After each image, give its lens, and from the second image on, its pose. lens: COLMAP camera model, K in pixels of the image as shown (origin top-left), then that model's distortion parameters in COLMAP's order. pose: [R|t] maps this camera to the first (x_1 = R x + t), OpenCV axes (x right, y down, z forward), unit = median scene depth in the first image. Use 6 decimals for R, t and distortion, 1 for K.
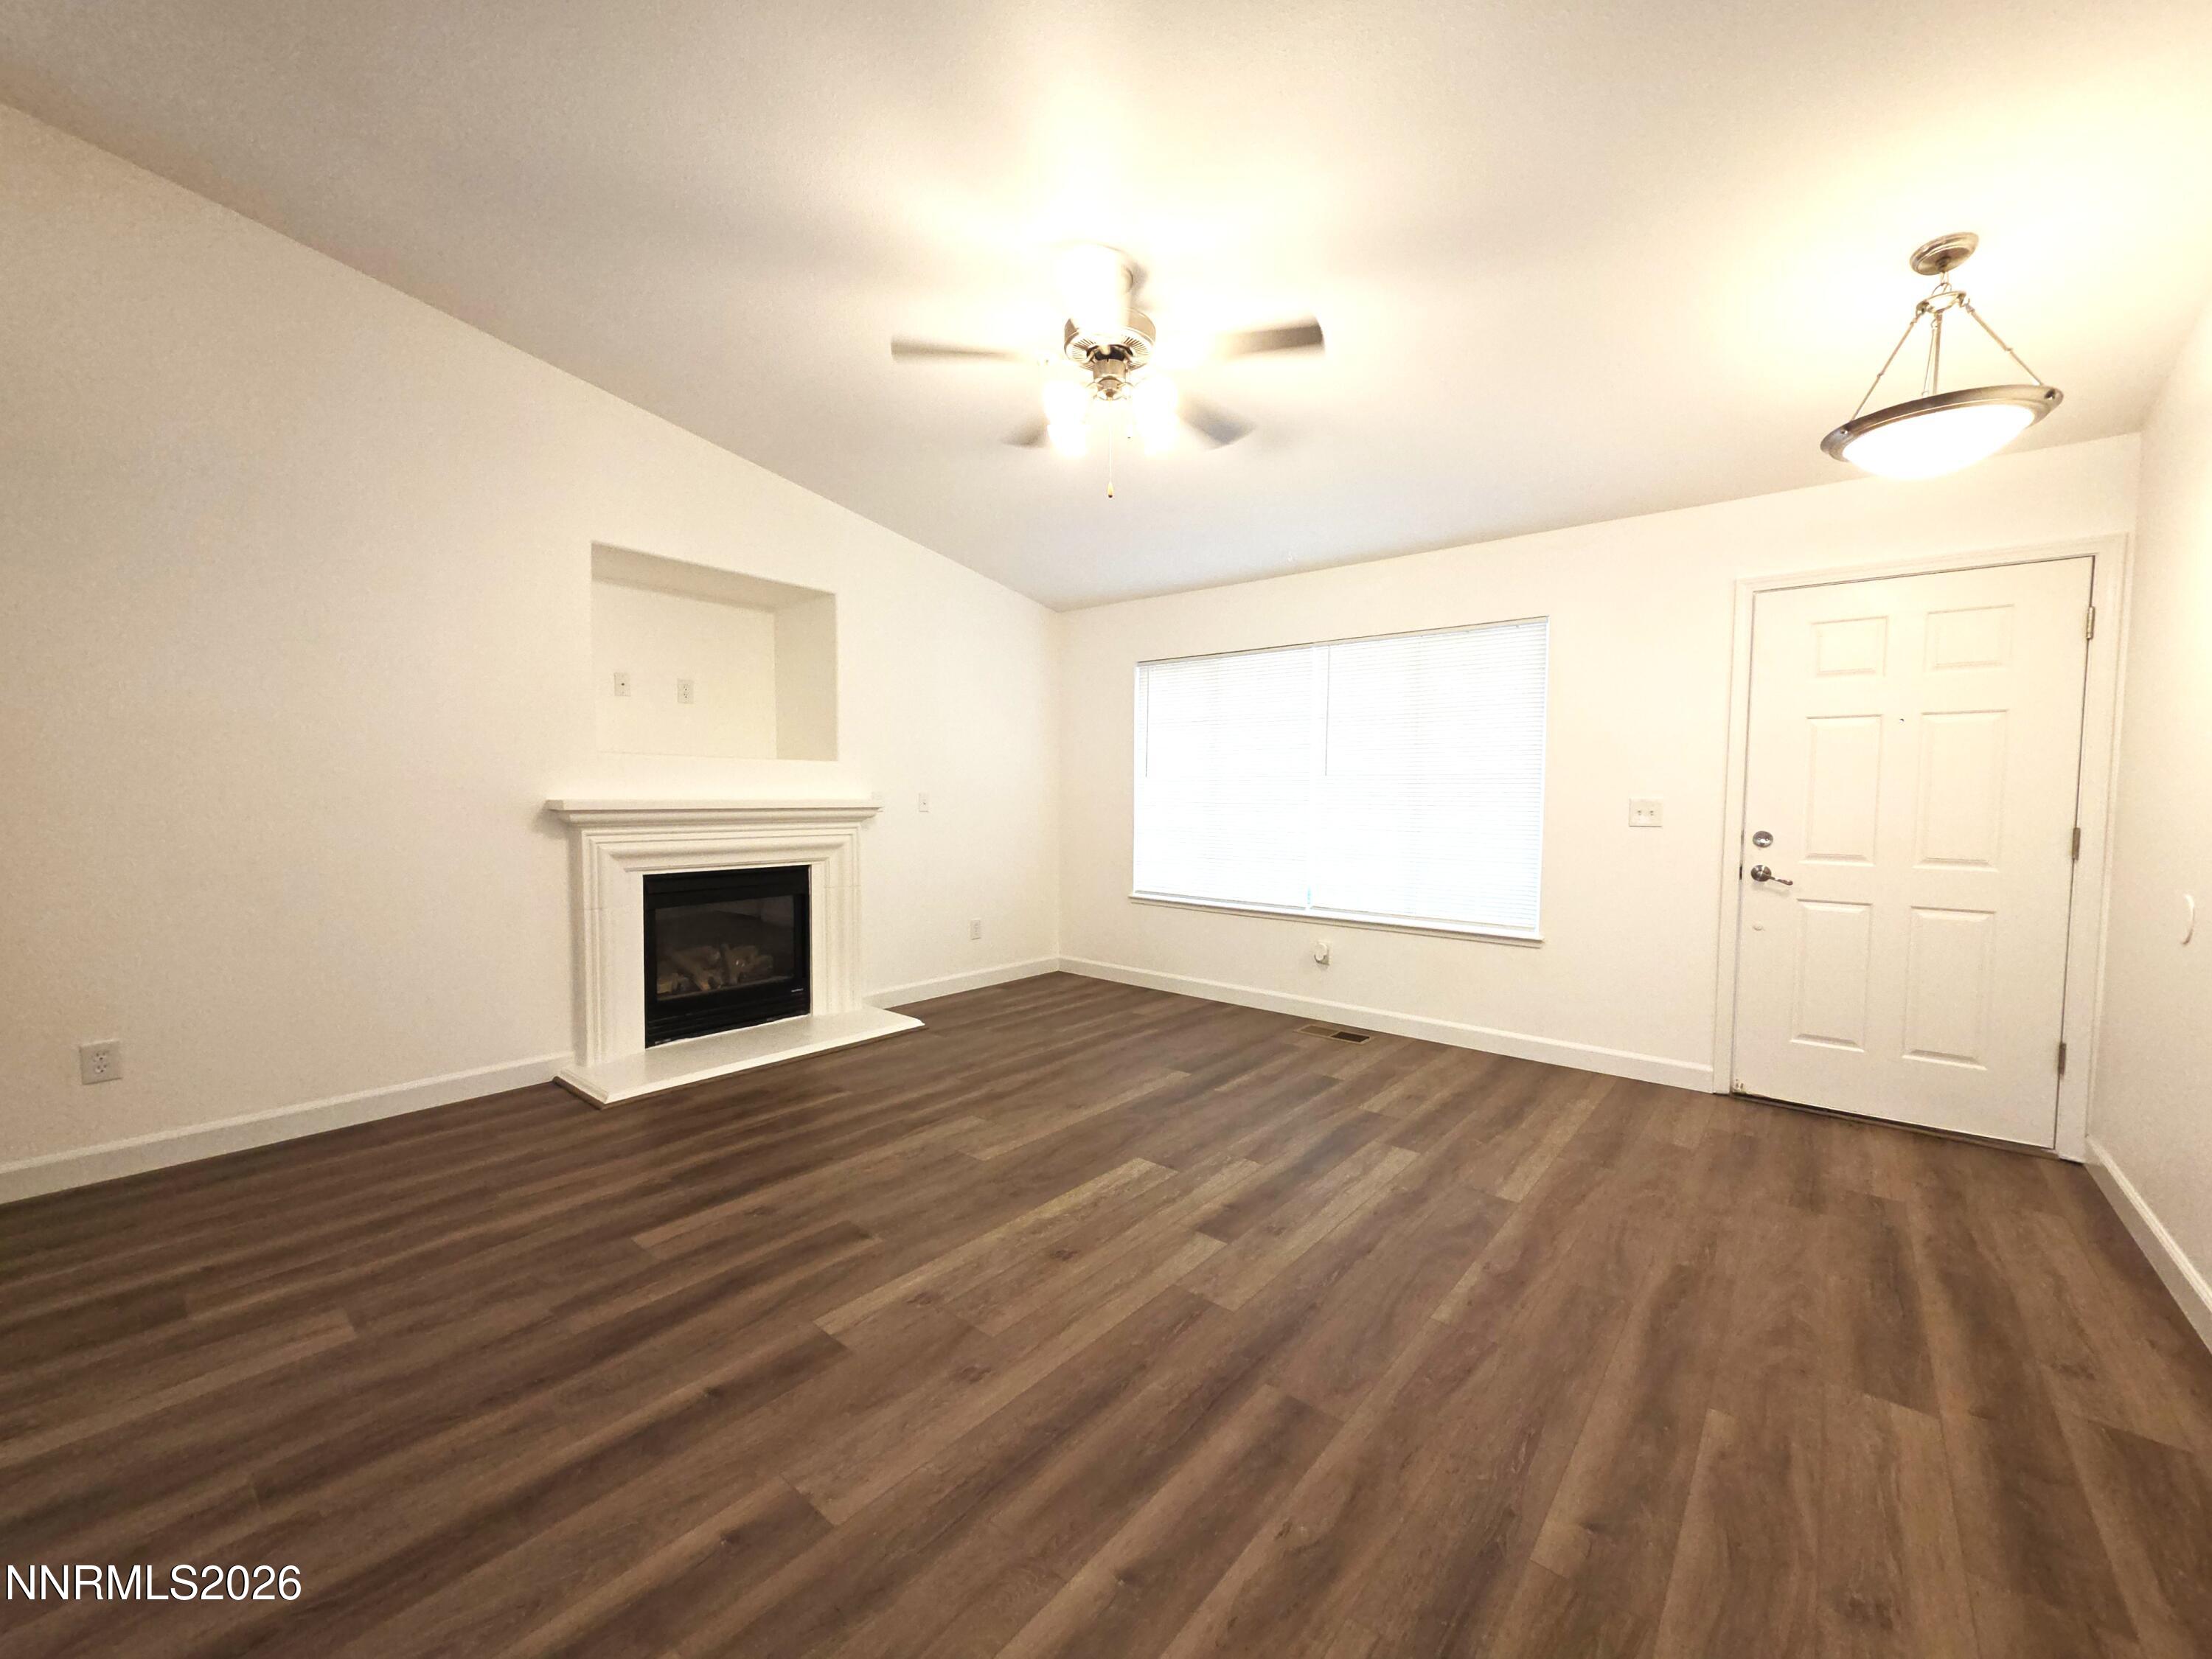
lens RADIAL K [[877.9, 0, 1115.3], [0, 877.9, 841.9], [0, 0, 1]] dist [0.003918, -0.000046]
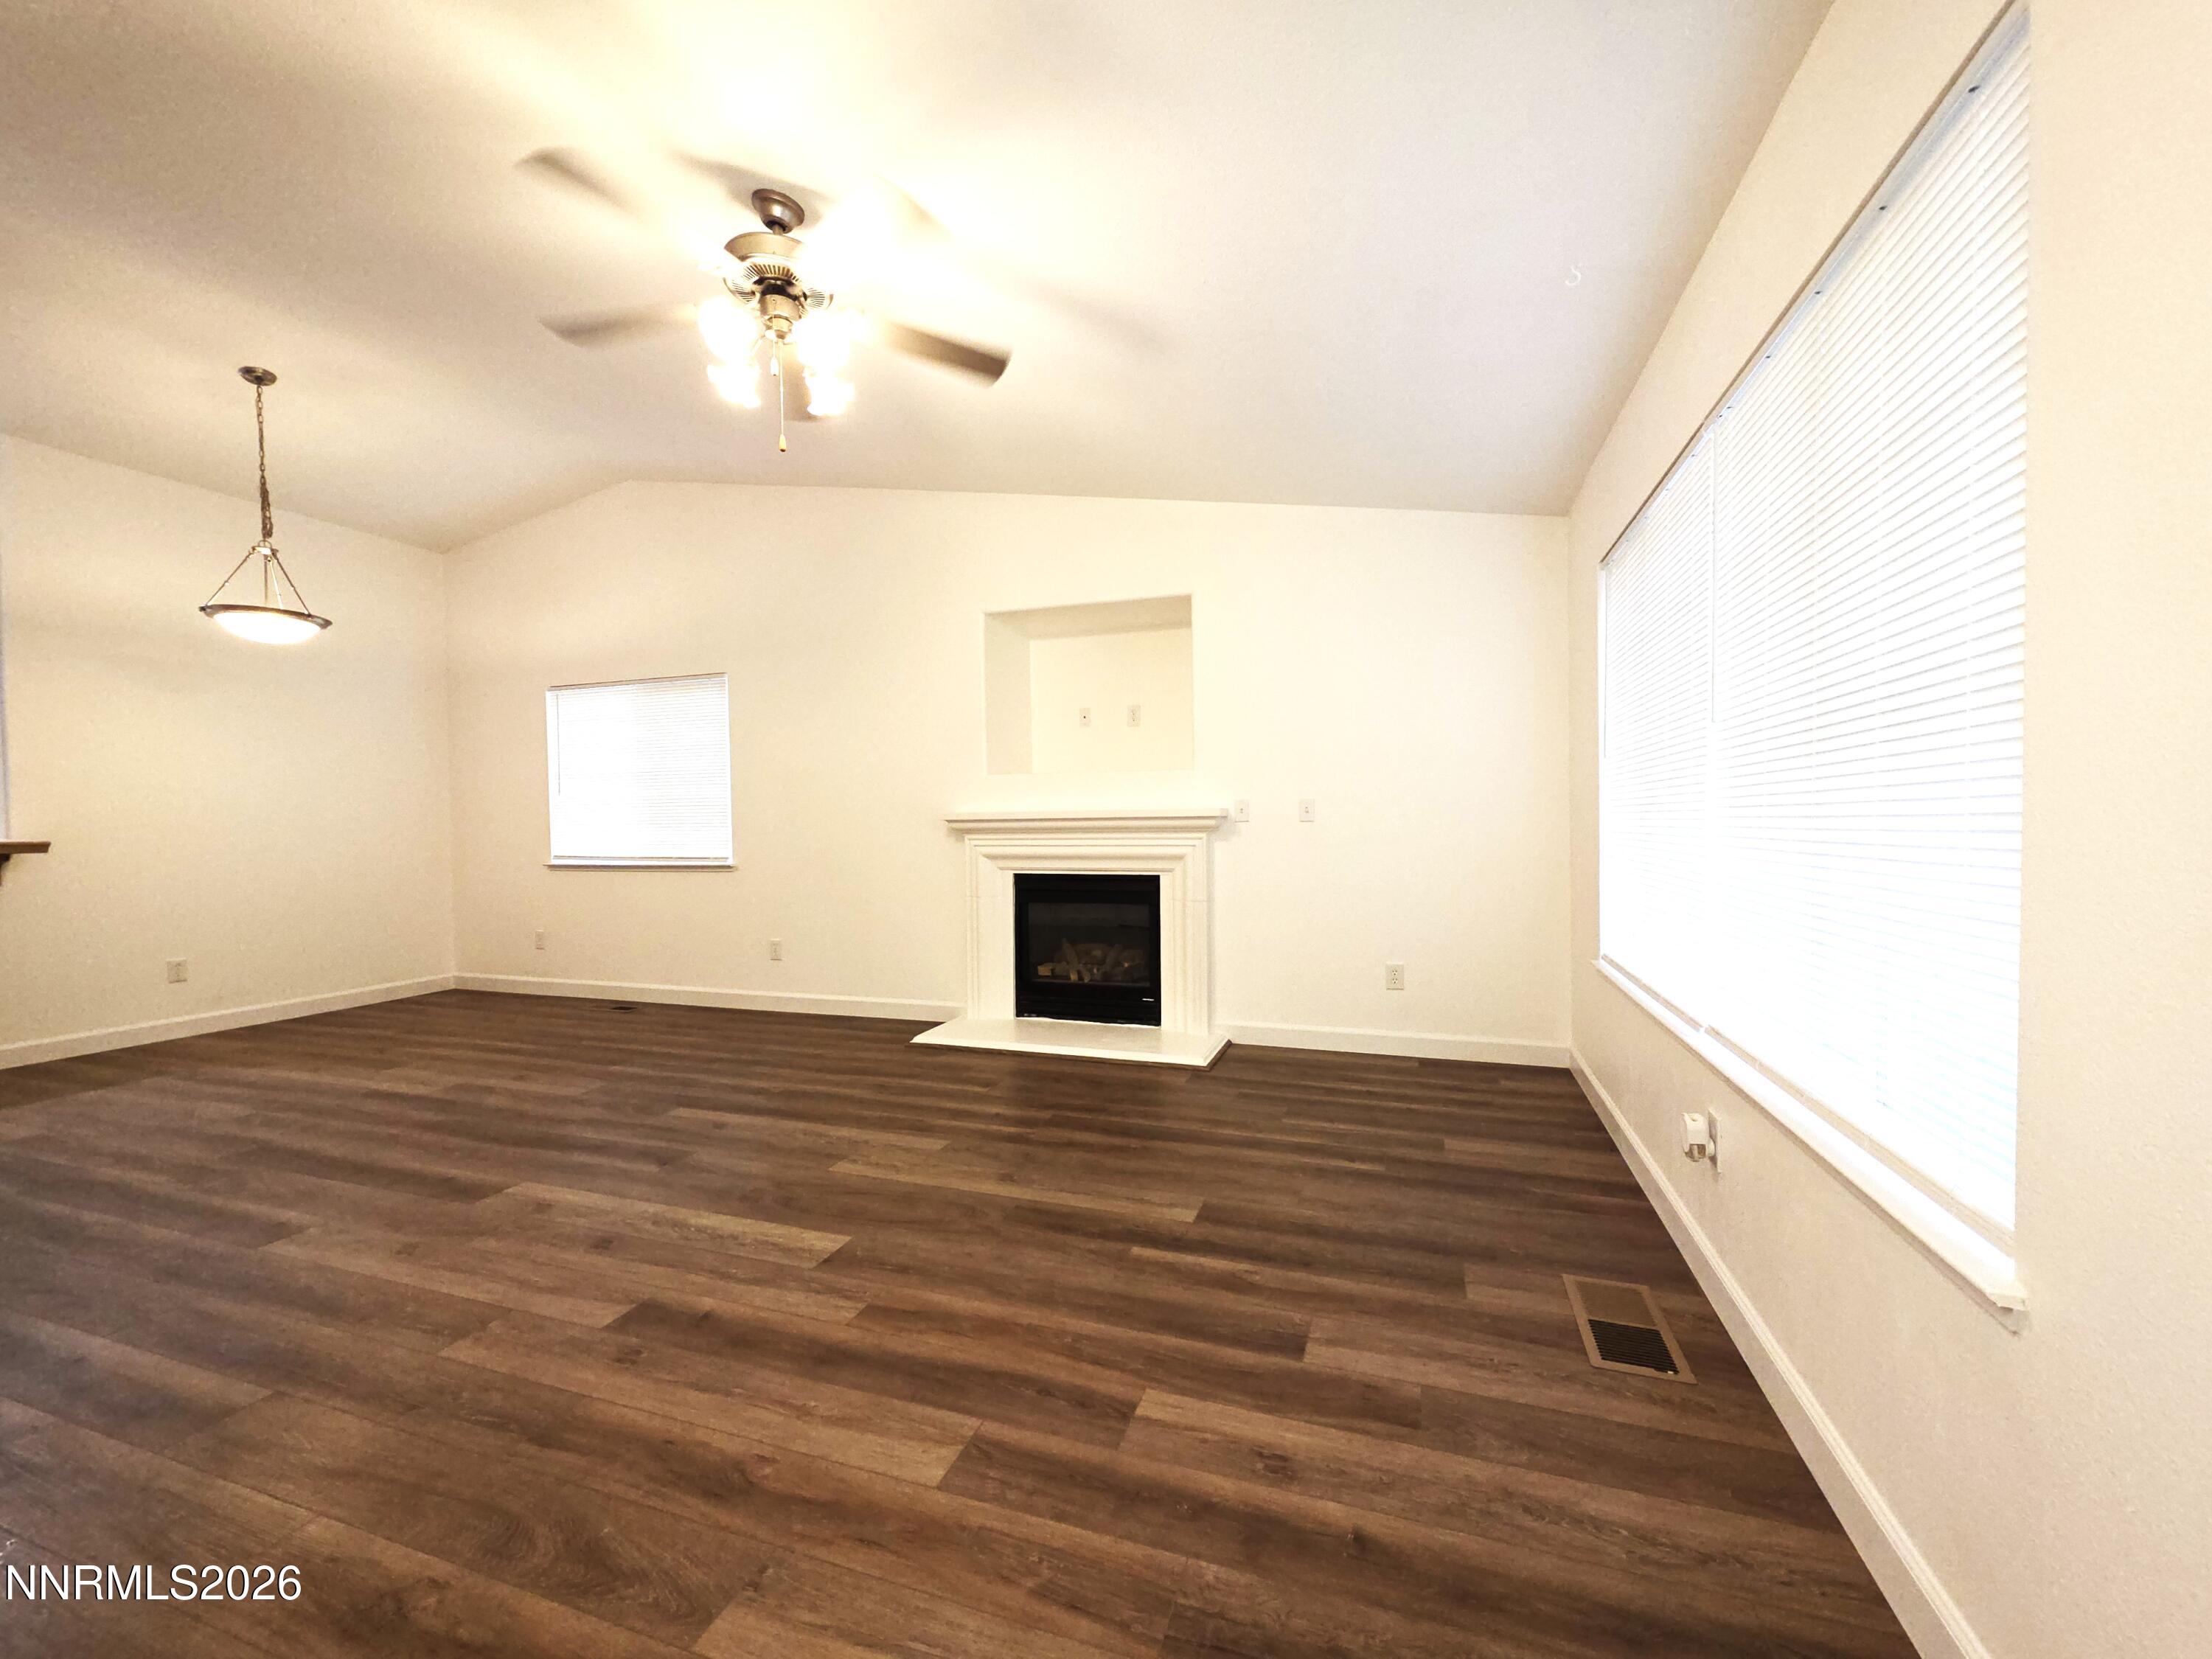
lens RADIAL K [[877.9, 0, 1117.7], [0, 877.9, 847.7], [0, 0, 1]] dist [0.003918, -0.000046]
pose [[0.352363, 0.015308, -0.935738, 0.837222], [-0.036894, 0.999316, 0.002455, -0.008650], [0.935136, 0.033658, 0.352687, 0.905896]]
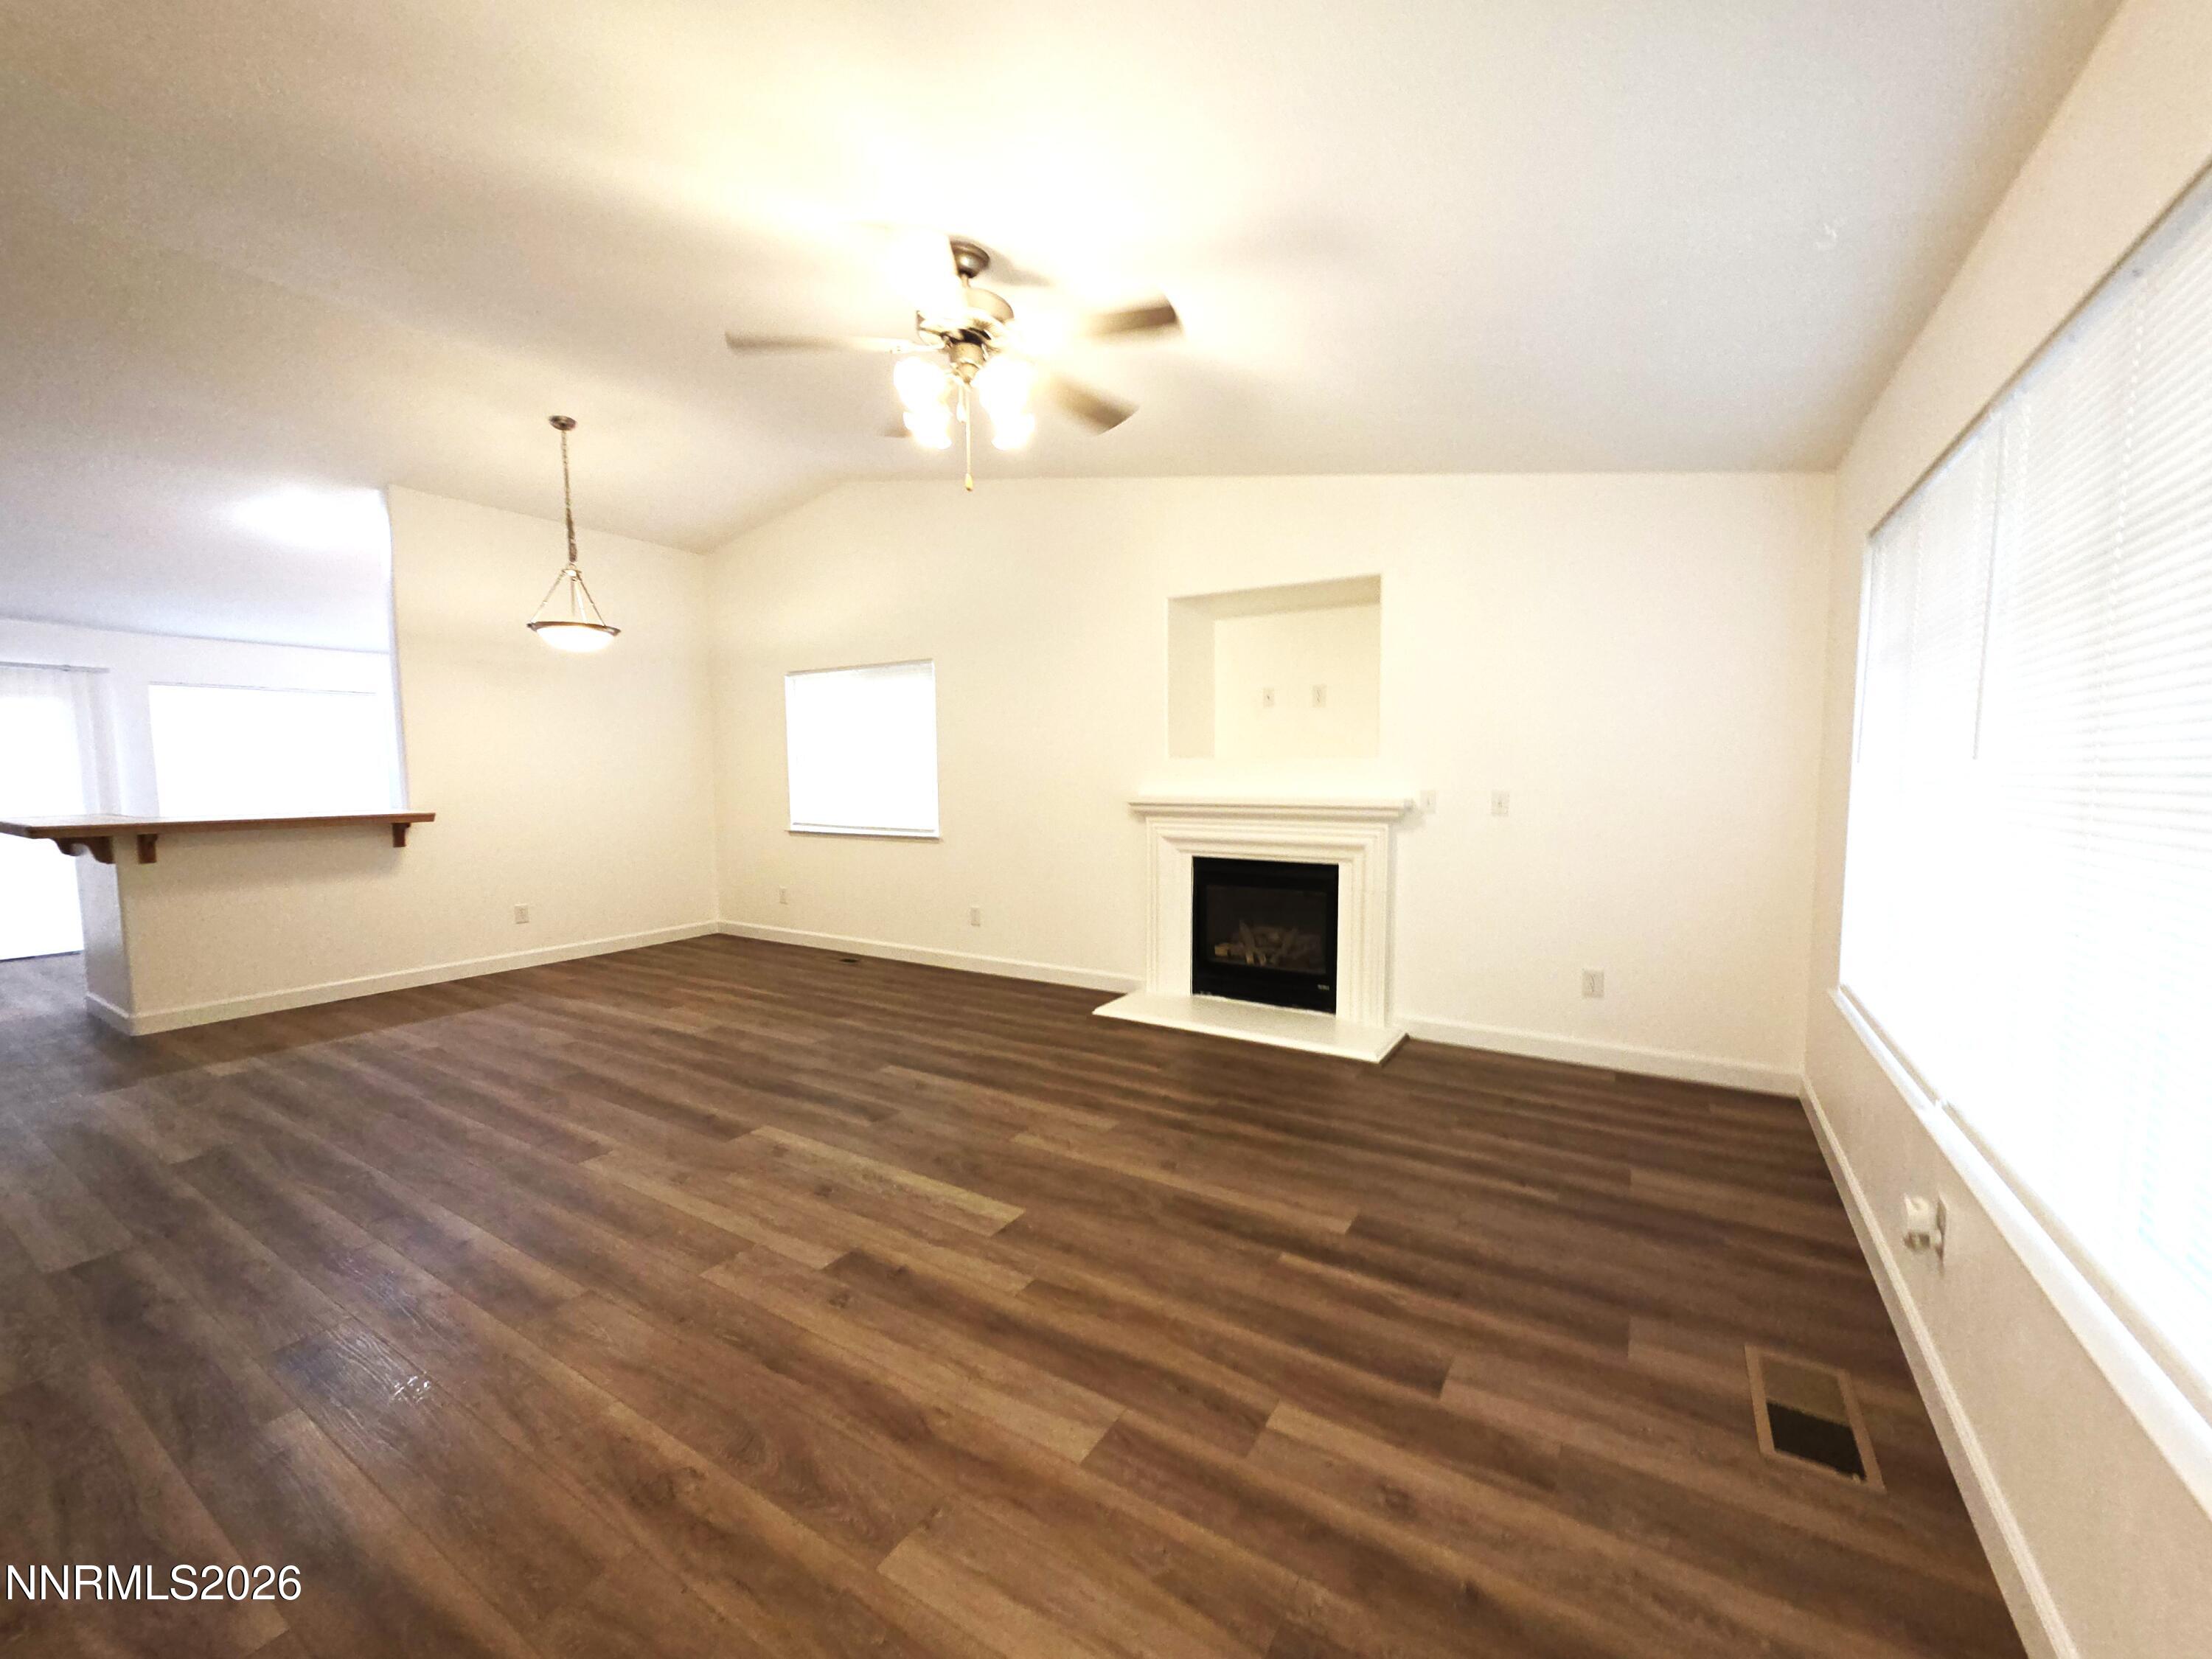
lens RADIAL K [[877.9, 0, 1118.2], [0, 877.9, 850.0], [0, 0, 1]] dist [0.003918, -0.000046]
pose [[0.136653, 0.081271, -0.987280, 0.867219], [-0.049208, 0.995956, 0.075174, -0.075947], [0.989396, 0.038309, 0.140099, 0.927158]]
